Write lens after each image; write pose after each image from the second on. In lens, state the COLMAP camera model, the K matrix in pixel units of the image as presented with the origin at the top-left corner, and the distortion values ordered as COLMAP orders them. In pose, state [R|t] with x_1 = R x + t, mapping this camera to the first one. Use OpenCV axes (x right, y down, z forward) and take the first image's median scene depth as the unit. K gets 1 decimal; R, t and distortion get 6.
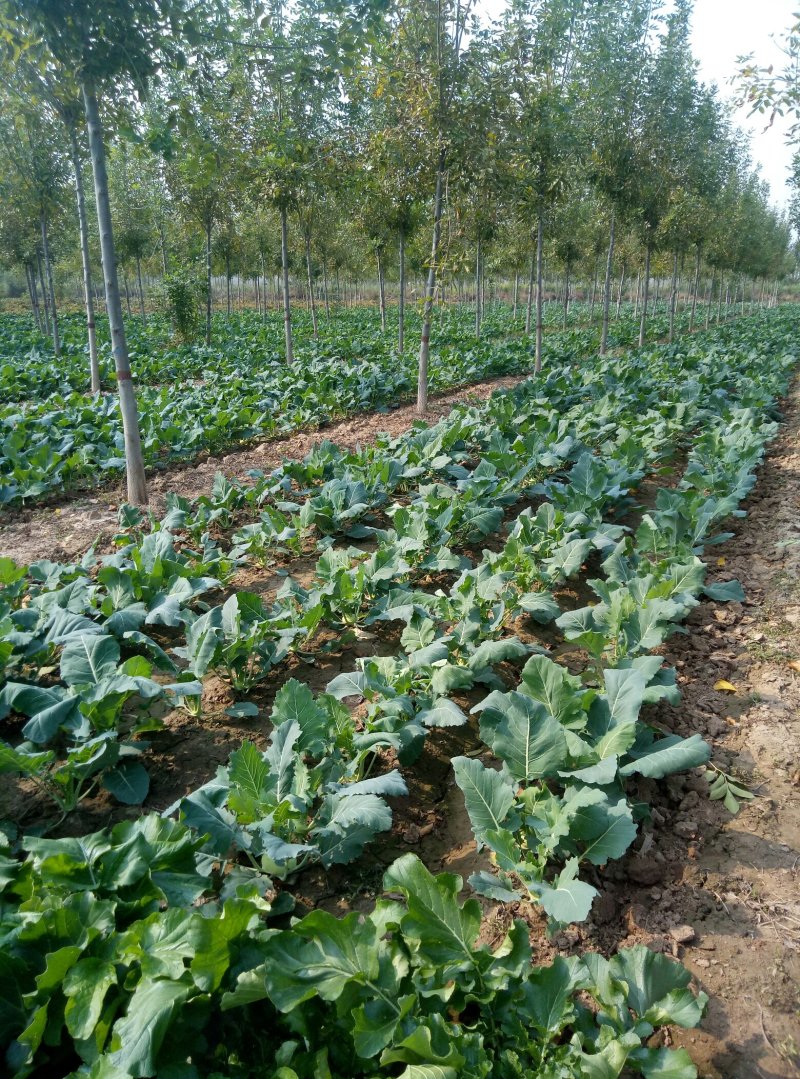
lens RADIAL K [[773.4, 0, 400.0], [0, 773.4, 539.5], [0, 0, 1]] dist [-0.001401, 0.000553]
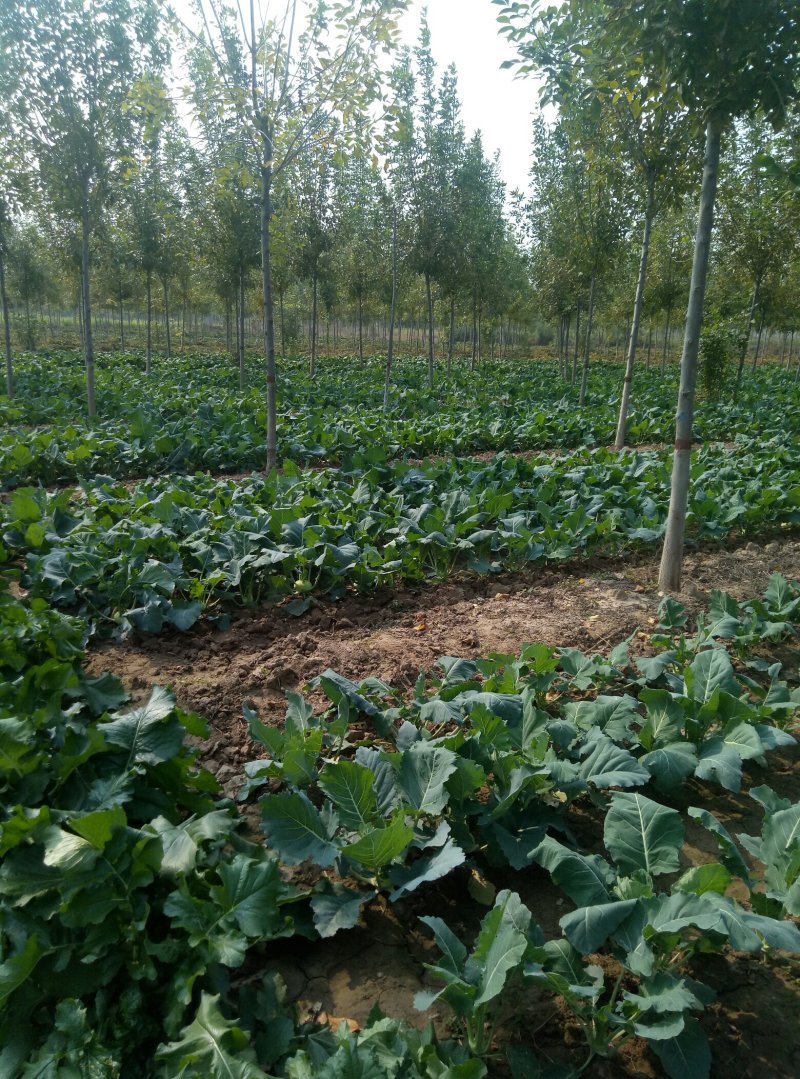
lens RADIAL K [[773.2, 0, 402.2], [0, 773.2, 544.5], [0, 0, 1]] dist [-0.001664, 0.001315]
pose [[0.817274, 0.165806, -0.551881, -0.087307], [-0.195359, 0.980717, 0.005340, -0.032892], [0.542124, 0.103451, 0.833906, 0.079226]]
